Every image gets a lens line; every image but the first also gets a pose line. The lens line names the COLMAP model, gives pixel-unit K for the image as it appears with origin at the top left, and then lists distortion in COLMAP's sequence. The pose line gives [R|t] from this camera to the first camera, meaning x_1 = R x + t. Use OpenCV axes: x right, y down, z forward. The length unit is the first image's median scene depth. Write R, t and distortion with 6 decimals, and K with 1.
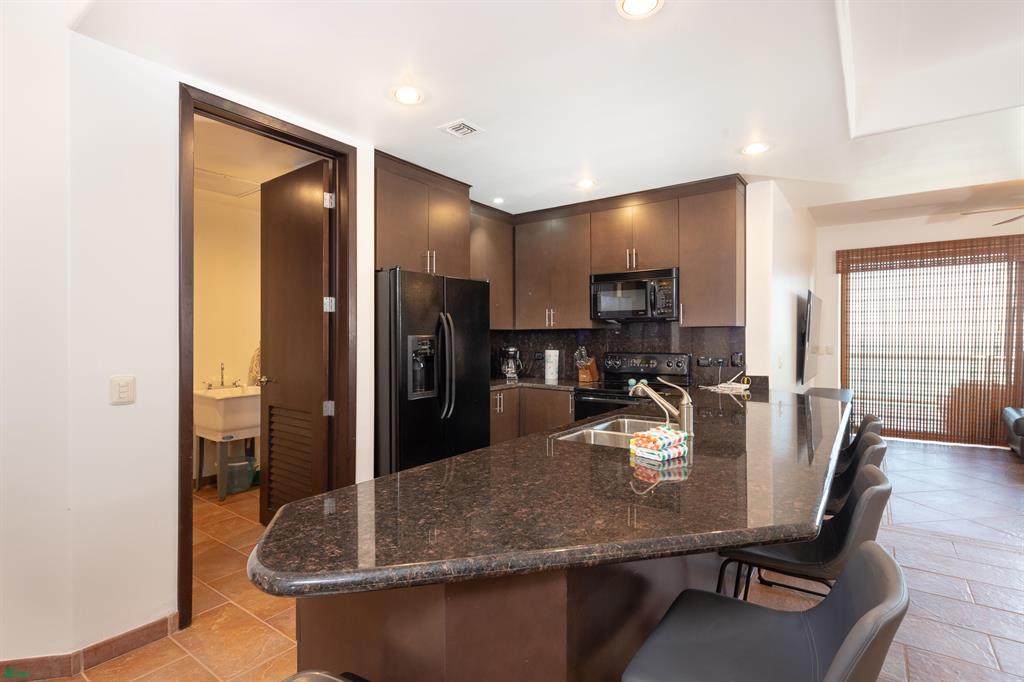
lens RADIAL K [[505.3, 0, 512.0], [0, 505.3, 341.0], [0, 0, 1]] dist [0.000902, -0.000107]
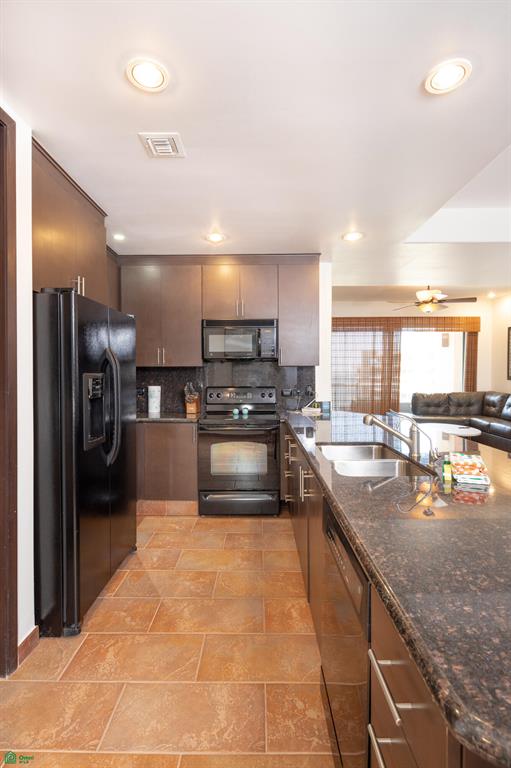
lens RADIAL K [[377.9, 0, 256.6], [0, 377.9, 378.2], [0, 0, 1]] dist [-0.000828, -0.001069]
pose [[0.814444, -0.008752, 0.580176, -0.239354], [0.005219, 0.999956, 0.007758, -0.004473], [-0.580218, -0.003291, 0.814454, 0.234567]]
